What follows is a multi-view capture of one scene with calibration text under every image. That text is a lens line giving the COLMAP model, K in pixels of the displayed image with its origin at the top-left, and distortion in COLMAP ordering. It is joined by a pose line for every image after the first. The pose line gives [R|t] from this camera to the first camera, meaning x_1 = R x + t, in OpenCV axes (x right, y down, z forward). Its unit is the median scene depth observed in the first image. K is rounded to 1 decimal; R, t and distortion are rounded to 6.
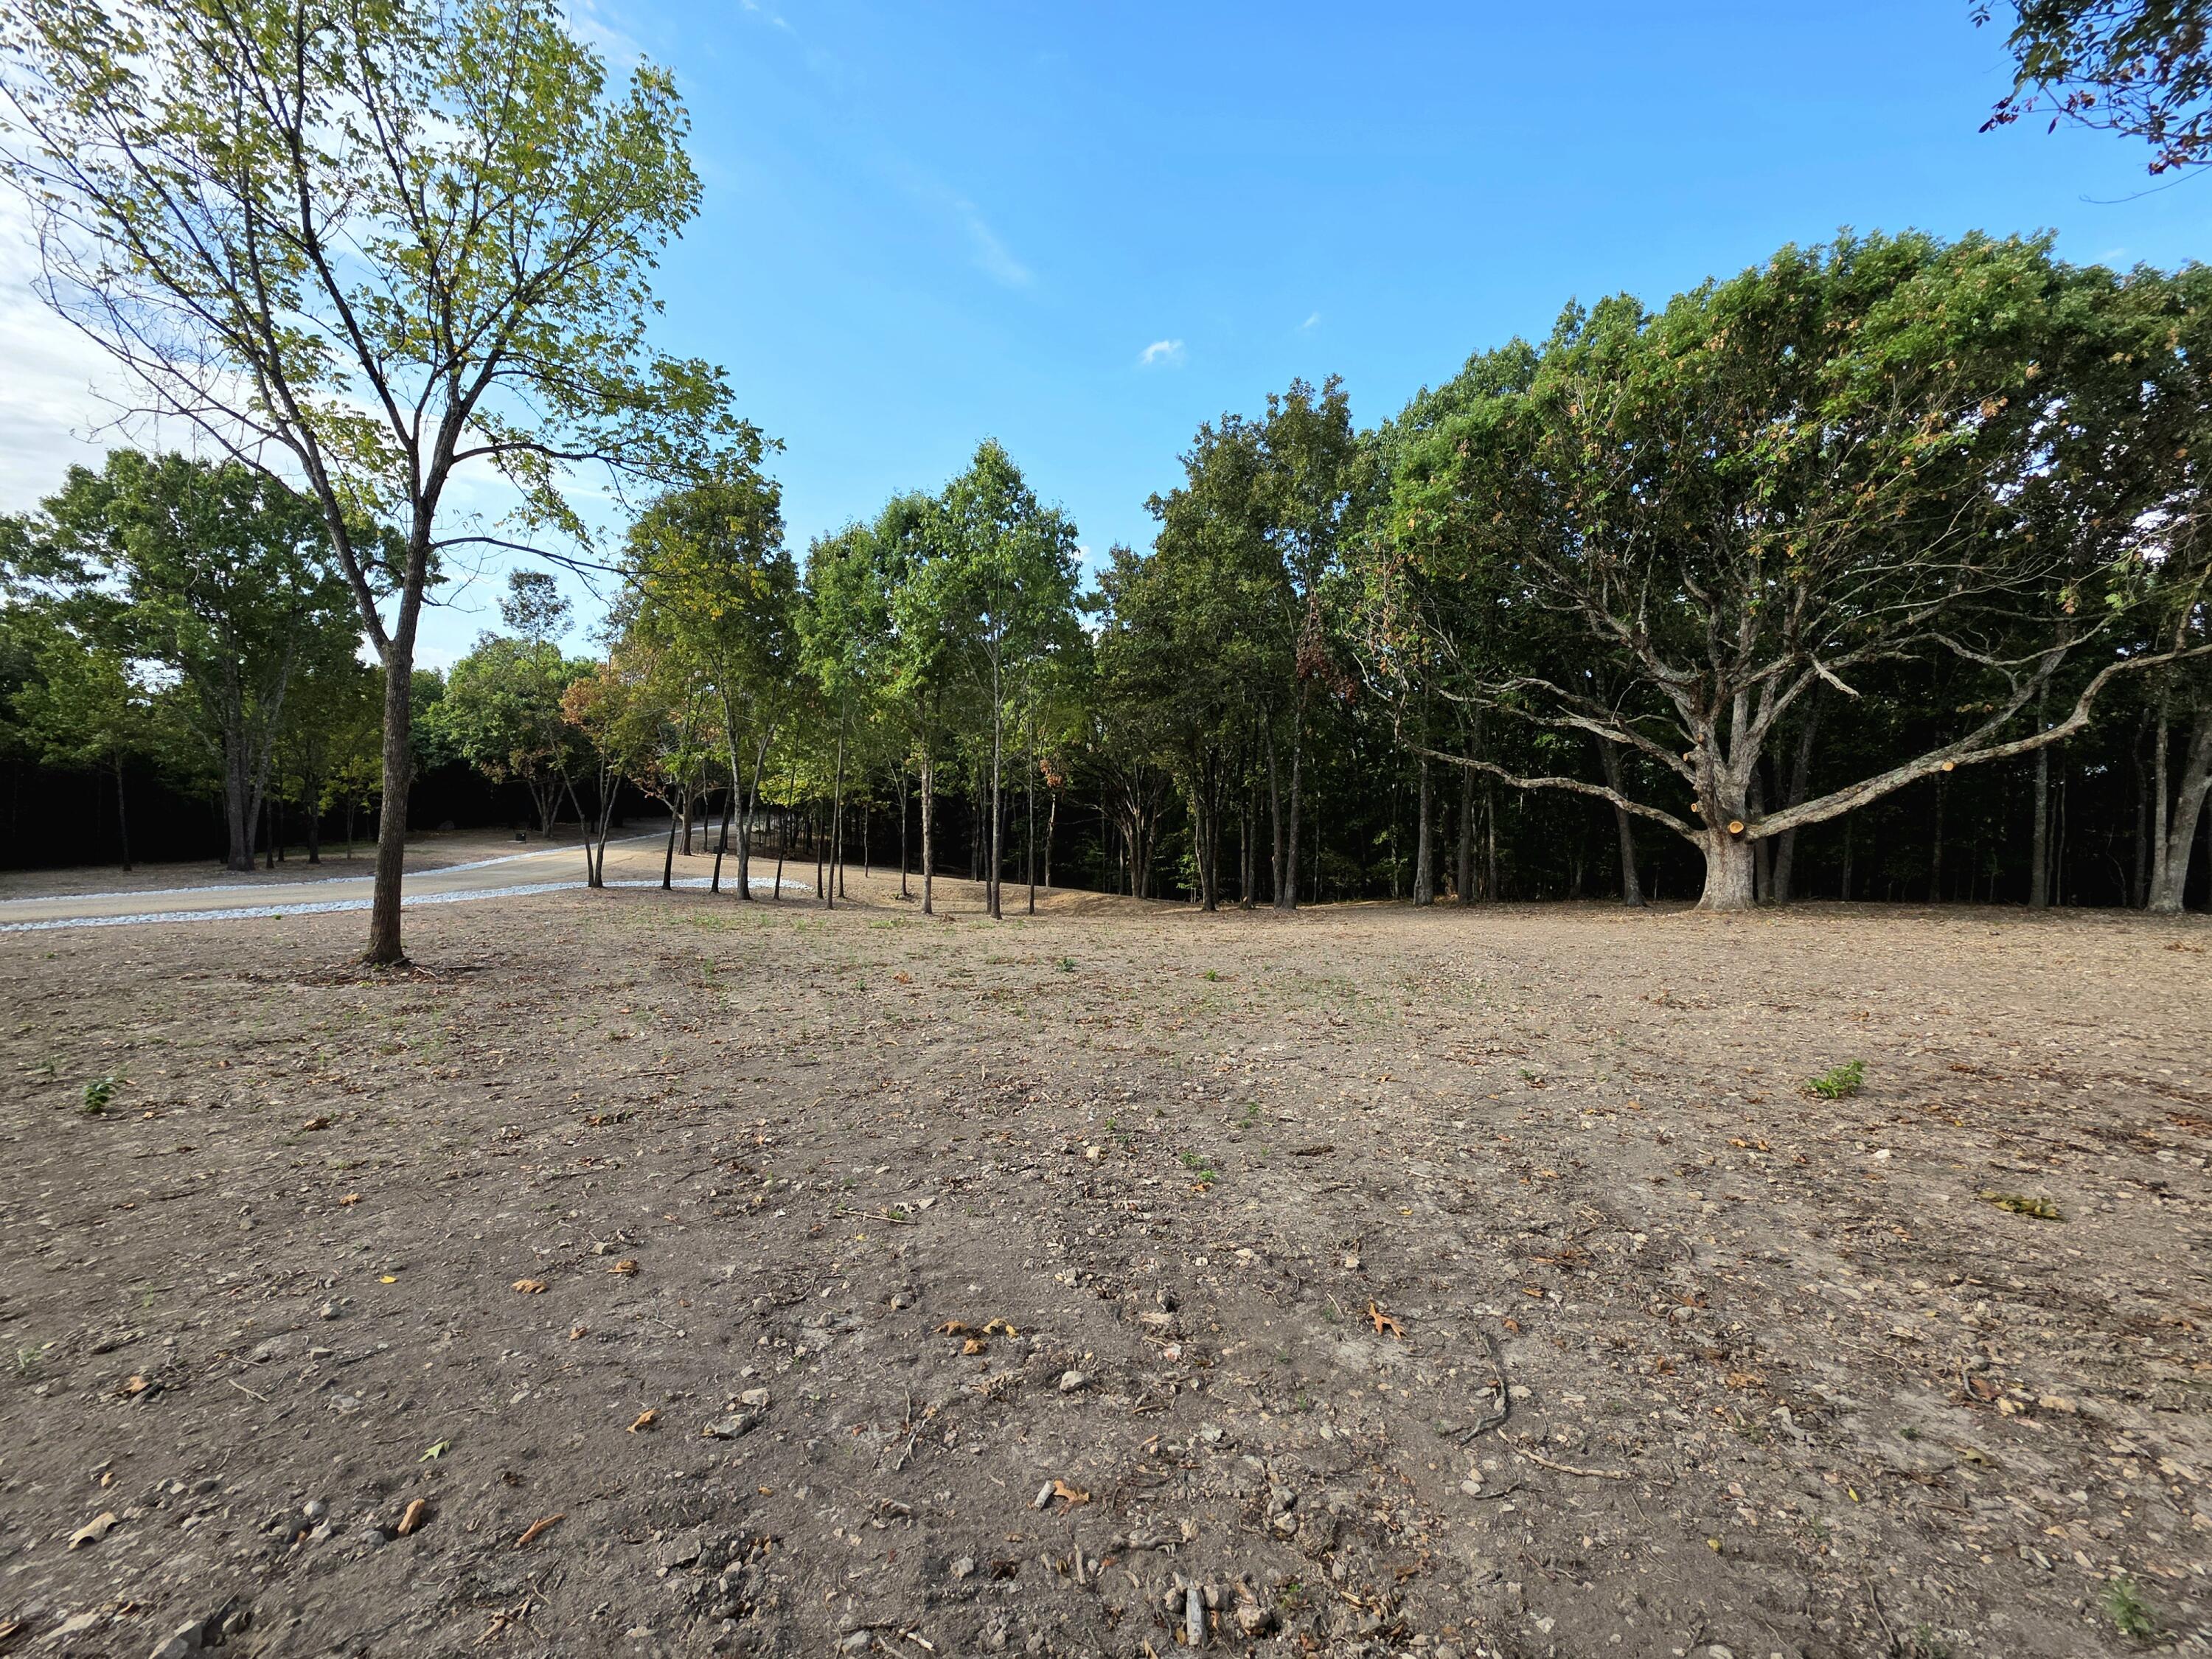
lens RADIAL K [[877.9, 0, 1096.9], [0, 877.9, 824.2], [0, 0, 1]] dist [0.000489, 0.000795]
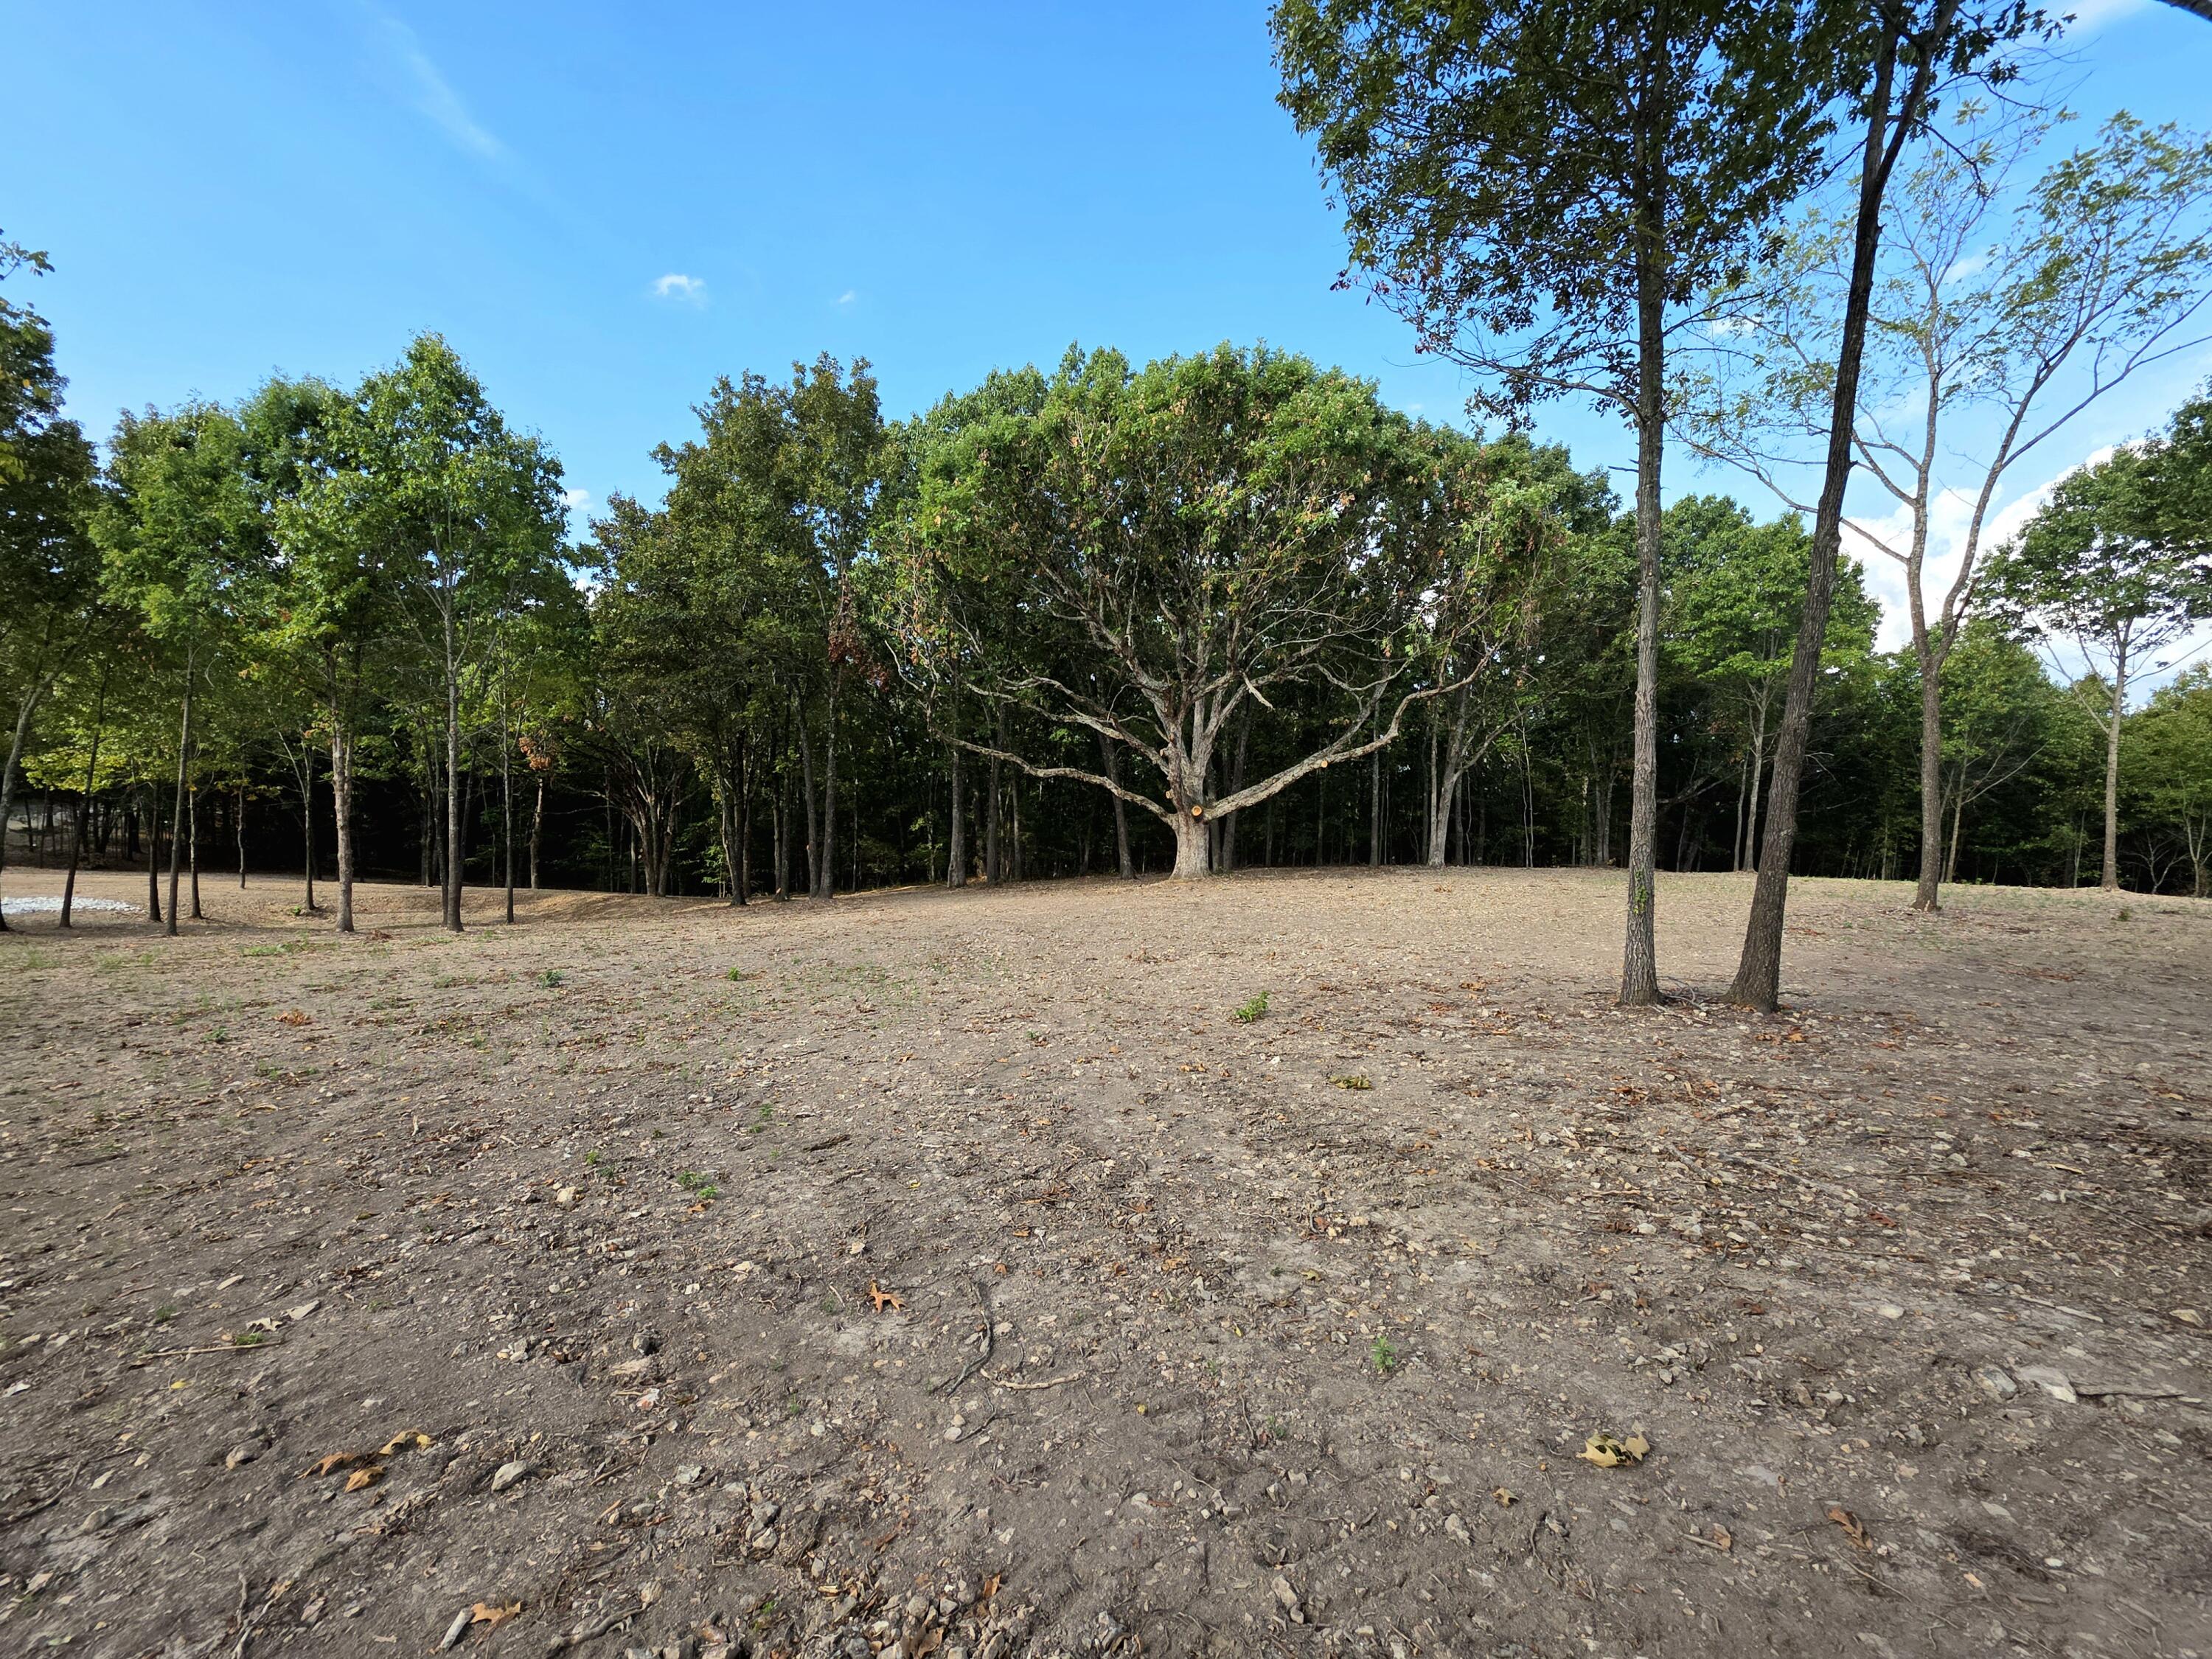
lens RADIAL K [[877.9, 0, 1099.5], [0, 877.9, 824.2], [0, 0, 1]] dist [0.000489, 0.000795]
pose [[0.871840, -0.016325, 0.489519, 0.009737], [0.009273, 0.999815, 0.016827, 0.000400], [-0.489704, -0.010132, 0.871830, -0.000595]]
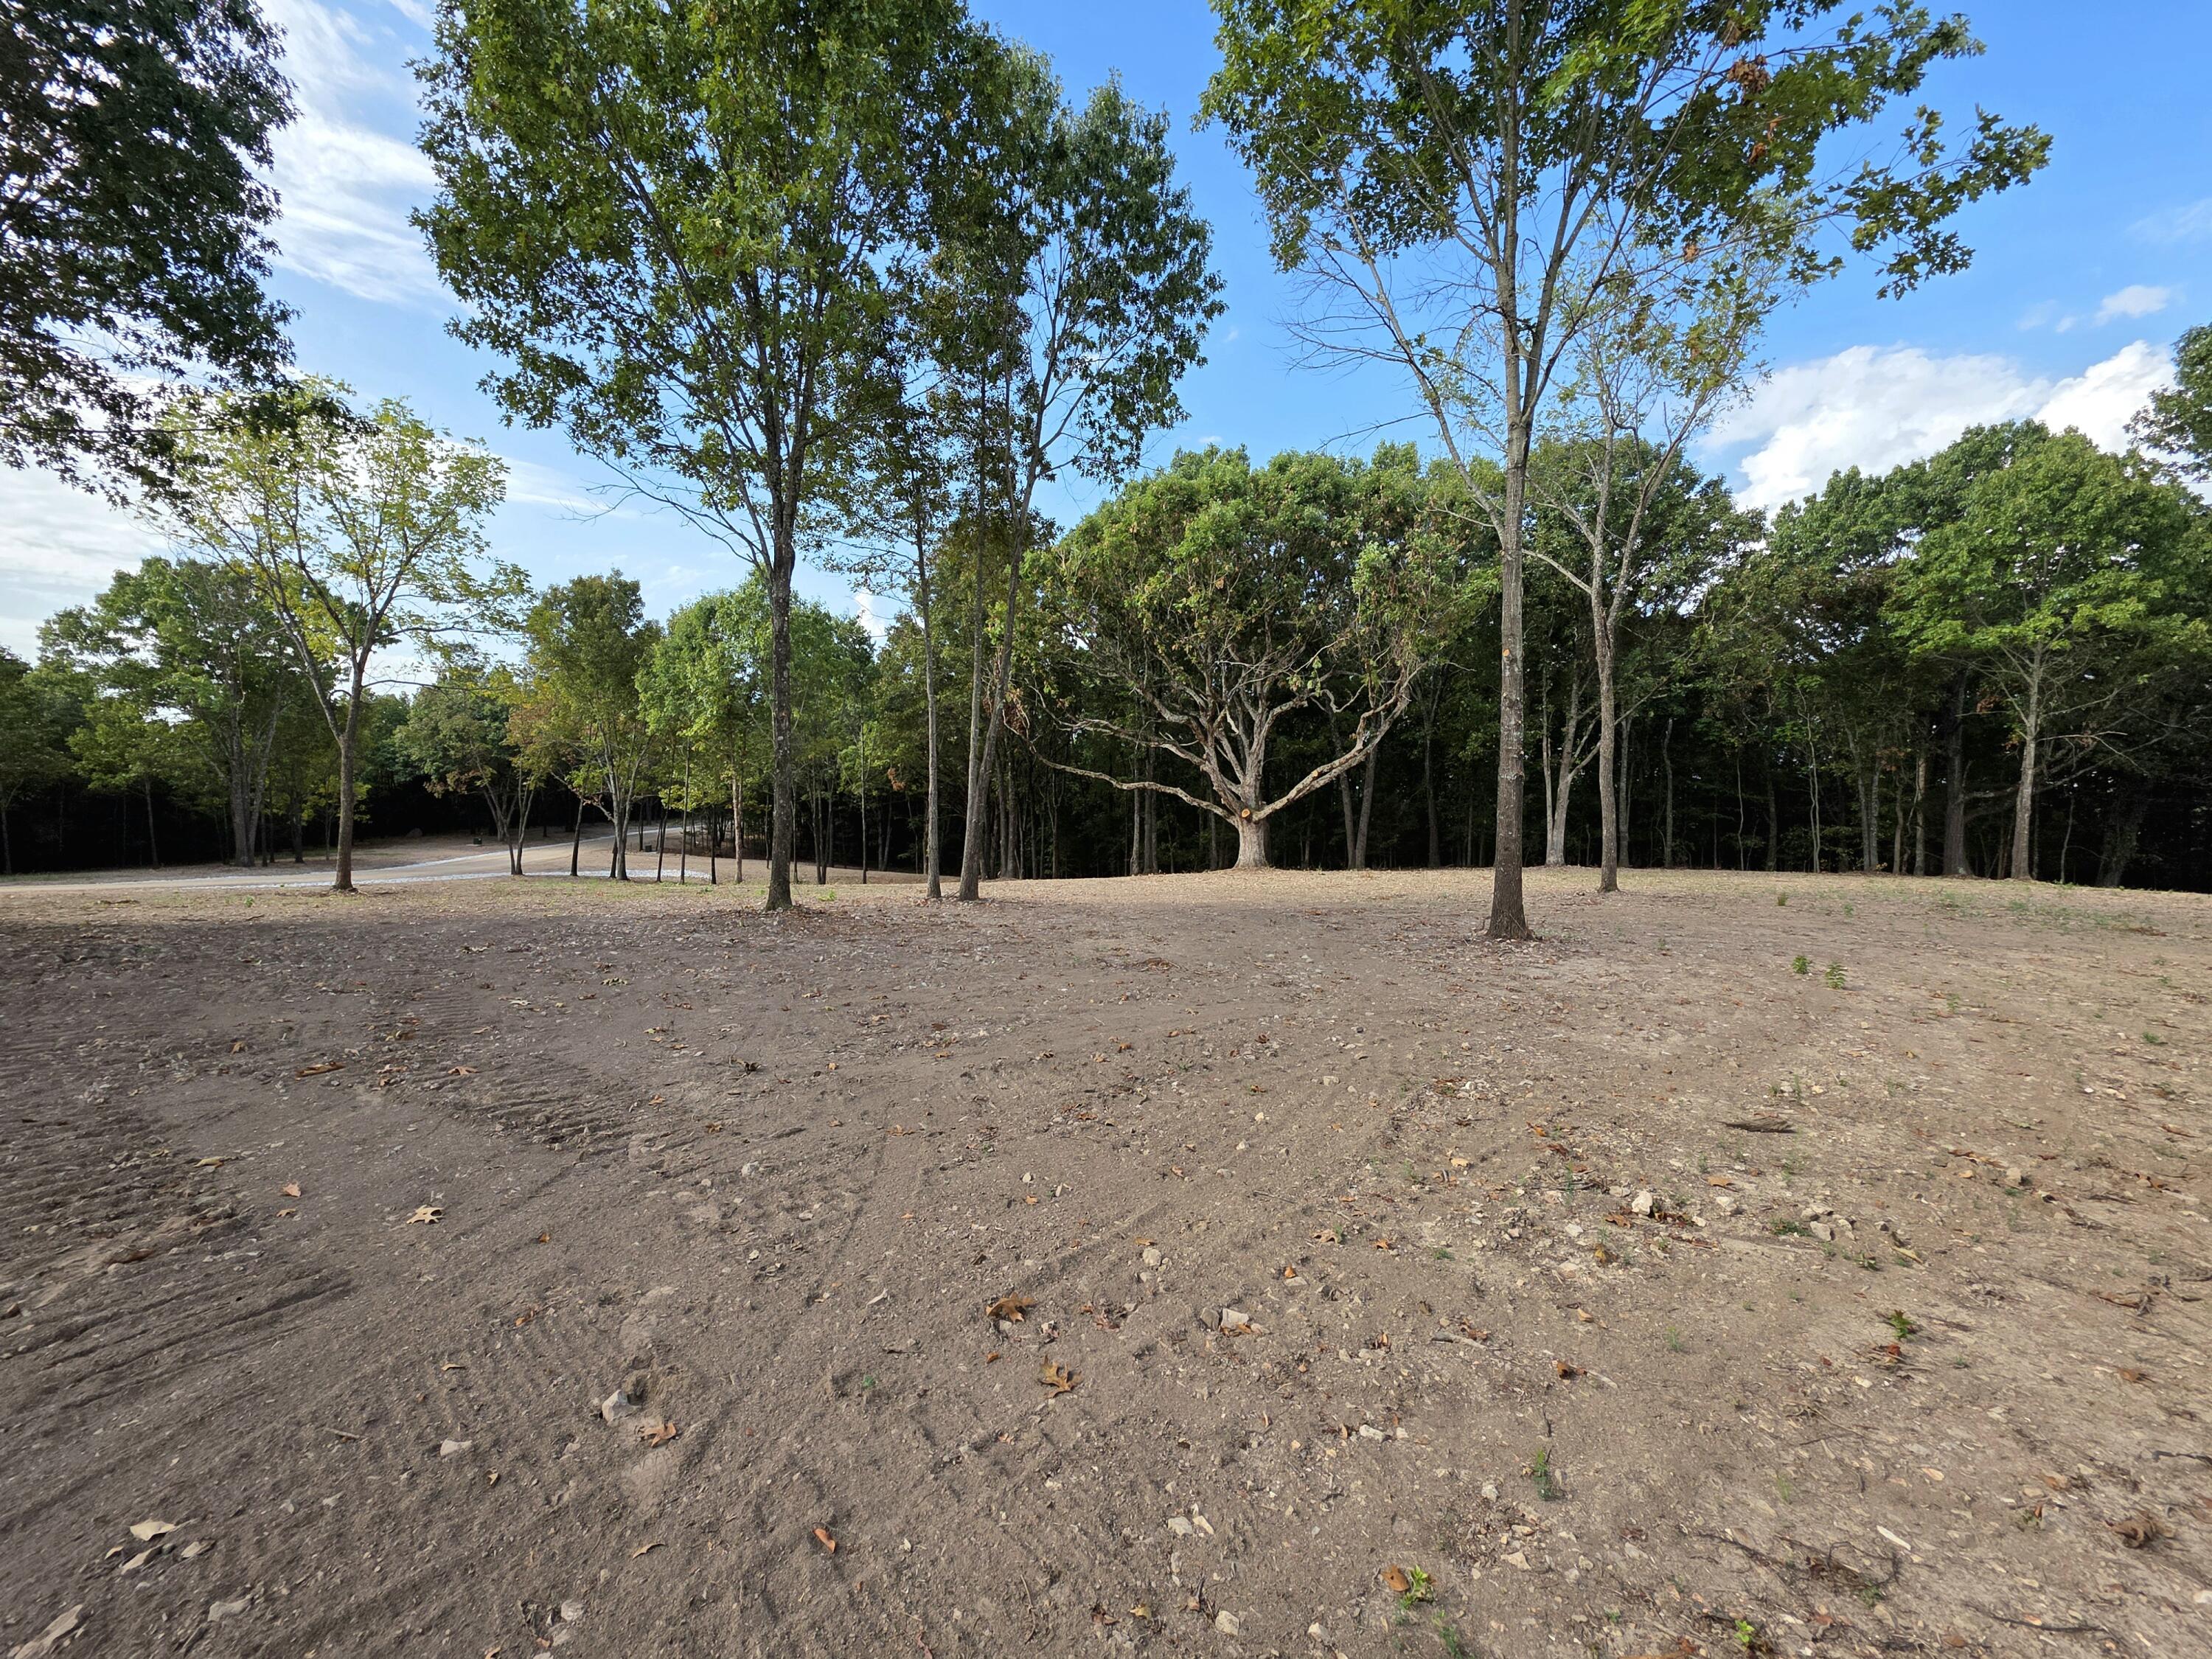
lens RADIAL K [[877.9, 0, 1093.4], [0, 877.9, 824.1], [0, 0, 1]] dist [0.000489, 0.000795]
pose [[0.999772, -0.018438, 0.010799, 0.436734], [0.018412, 0.999827, 0.002494, 0.013340], [-0.010843, -0.002295, 0.999939, -0.506735]]
